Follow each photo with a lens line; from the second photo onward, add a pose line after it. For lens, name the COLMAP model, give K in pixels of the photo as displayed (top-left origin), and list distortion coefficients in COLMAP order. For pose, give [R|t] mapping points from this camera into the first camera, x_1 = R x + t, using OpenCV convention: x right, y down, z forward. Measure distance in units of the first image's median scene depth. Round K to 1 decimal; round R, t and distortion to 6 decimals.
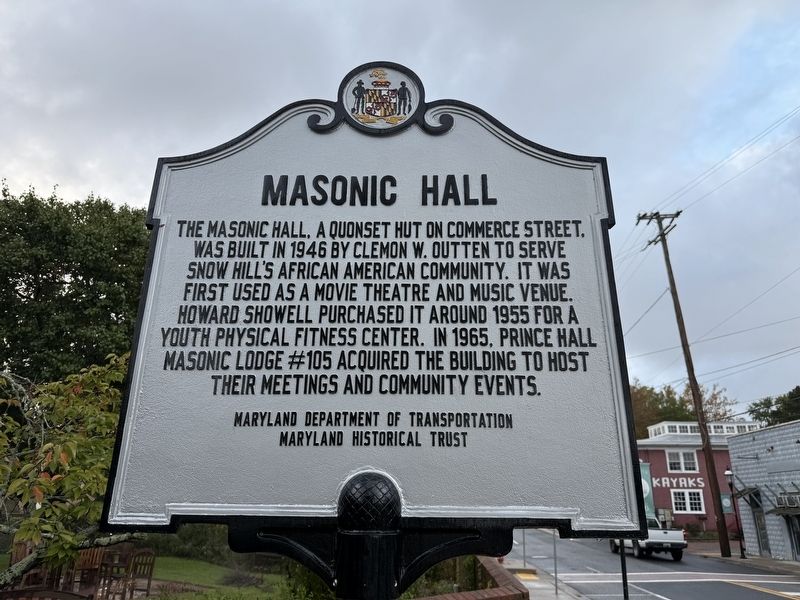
lens RADIAL K [[565.5, 0, 399.4], [0, 565.5, 300.8], [0, 0, 1]] dist [0.038374, -0.039934]
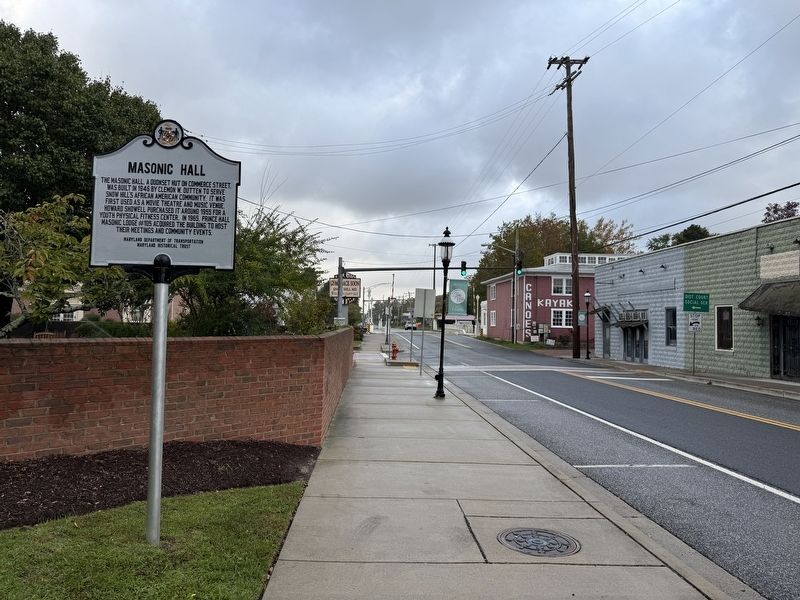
lens RADIAL K [[565.5, 0, 402.0], [0, 565.5, 297.4], [0, 0, 1]] dist [0.038374, -0.039934]
pose [[0.993319, 0.016045, 0.114282, 0.911042], [-0.048653, 0.956202, 0.288636, -0.488676], [-0.104645, -0.292267, 0.950594, -2.353322]]
